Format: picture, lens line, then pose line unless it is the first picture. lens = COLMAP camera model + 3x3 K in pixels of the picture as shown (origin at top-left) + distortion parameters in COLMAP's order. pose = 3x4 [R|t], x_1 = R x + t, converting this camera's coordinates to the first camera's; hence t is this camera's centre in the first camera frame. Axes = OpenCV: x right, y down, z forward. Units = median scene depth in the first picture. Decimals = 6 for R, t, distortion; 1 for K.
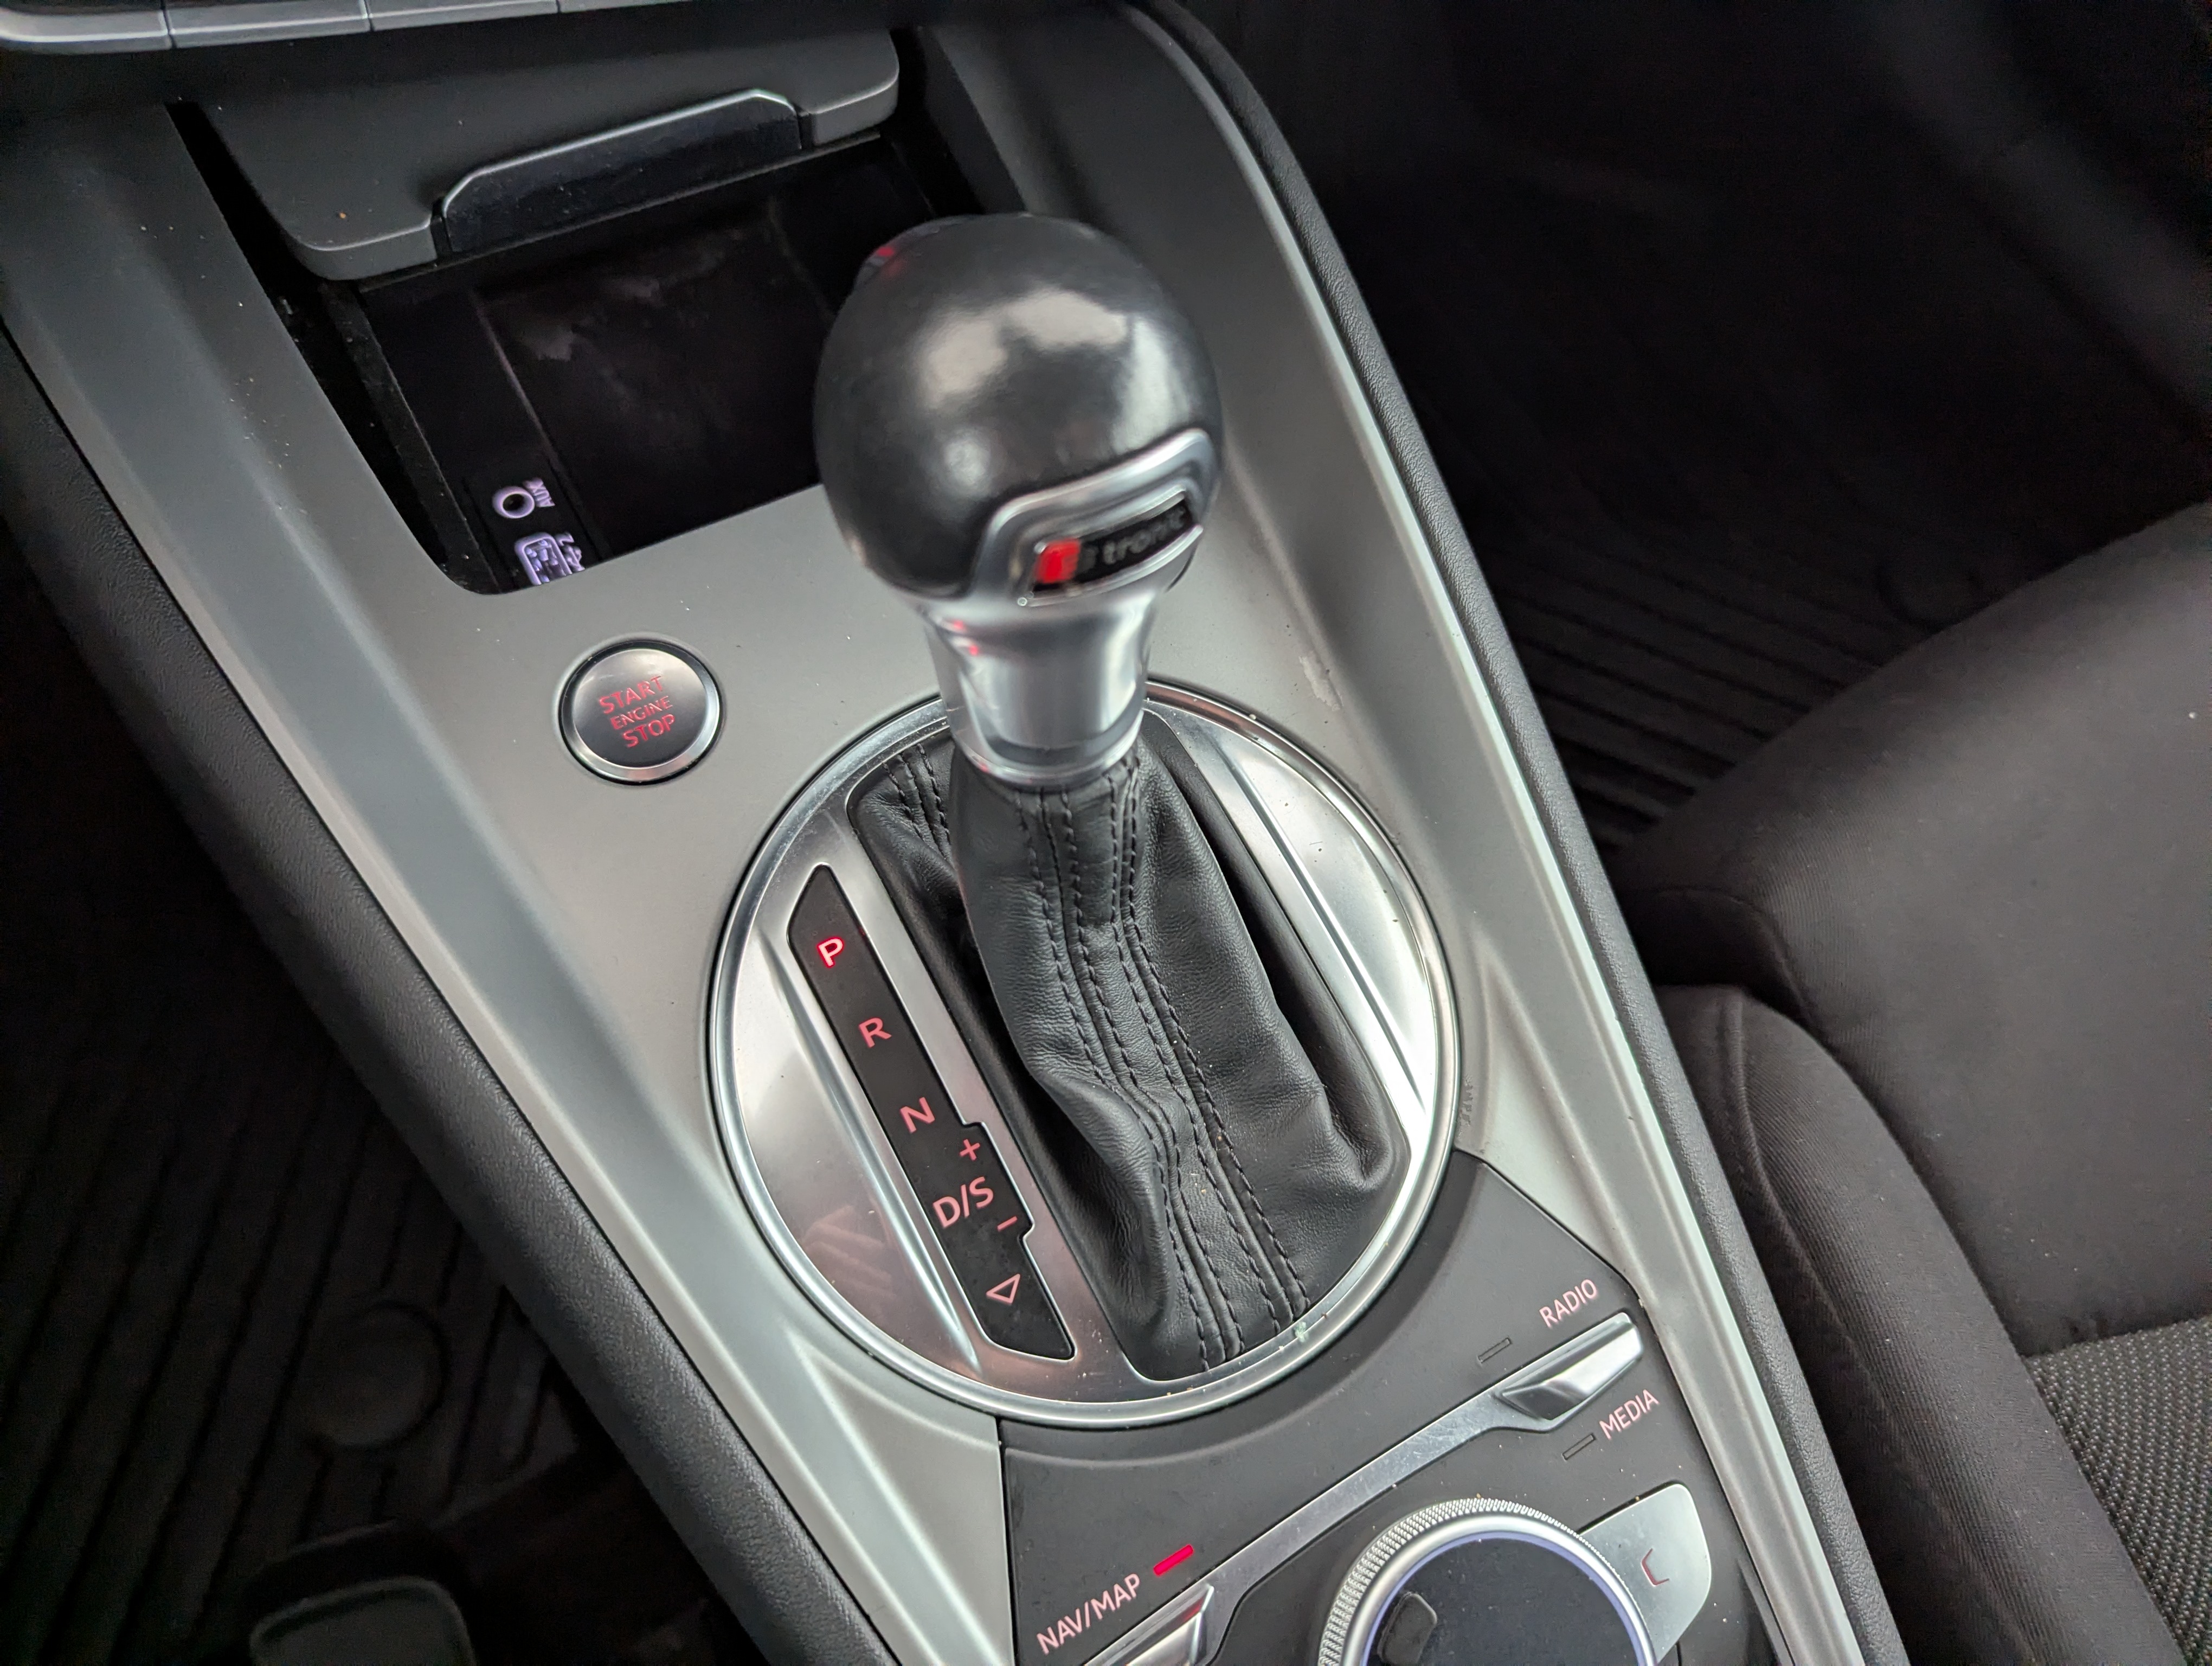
lens RADIAL K [[1752.2, 0, 1133.0], [0, 1752.2, 829.6], [0, 0, 1]] dist [0.006766, 0.014708]
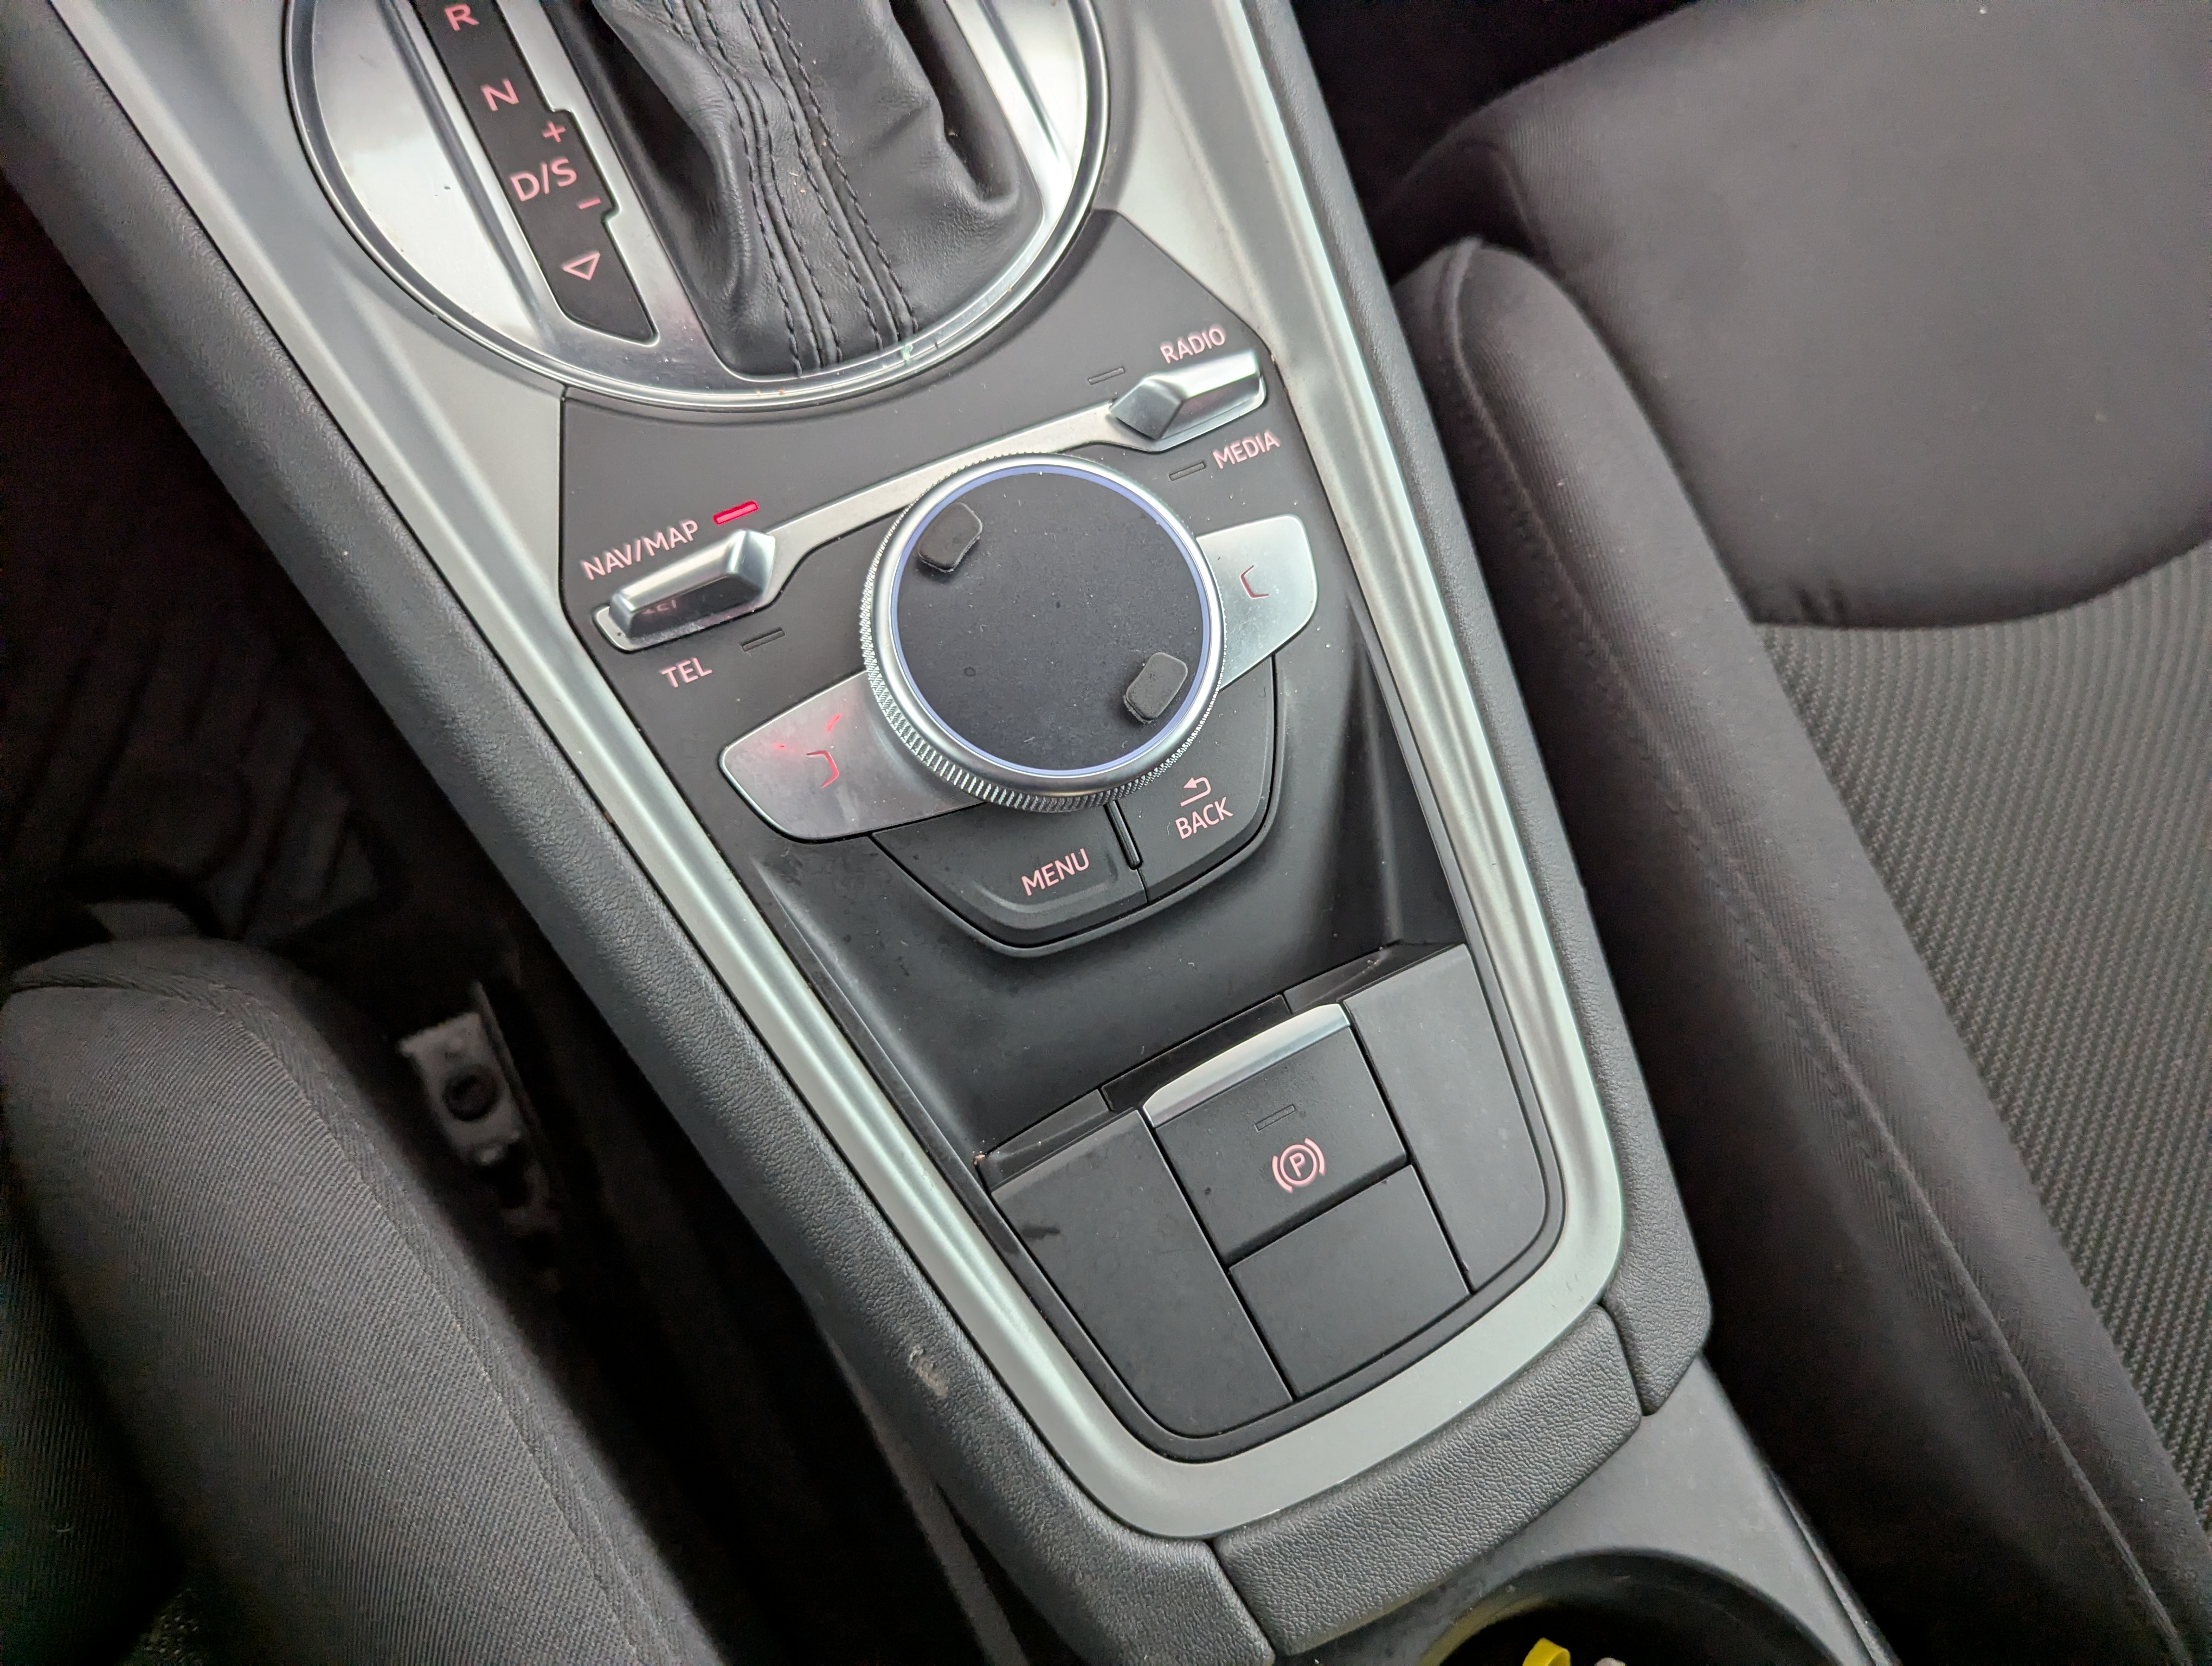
lens RADIAL K [[1752.2, 0, 1133.0], [0, 1752.2, 829.6], [0, 0, 1]] dist [0.006766, 0.014708]
pose [[0.999627, 0.025273, -0.010310, 0.240647], [-0.024621, 0.997945, 0.059165, 0.495738], [0.011784, -0.058889, 0.998195, 0.026484]]
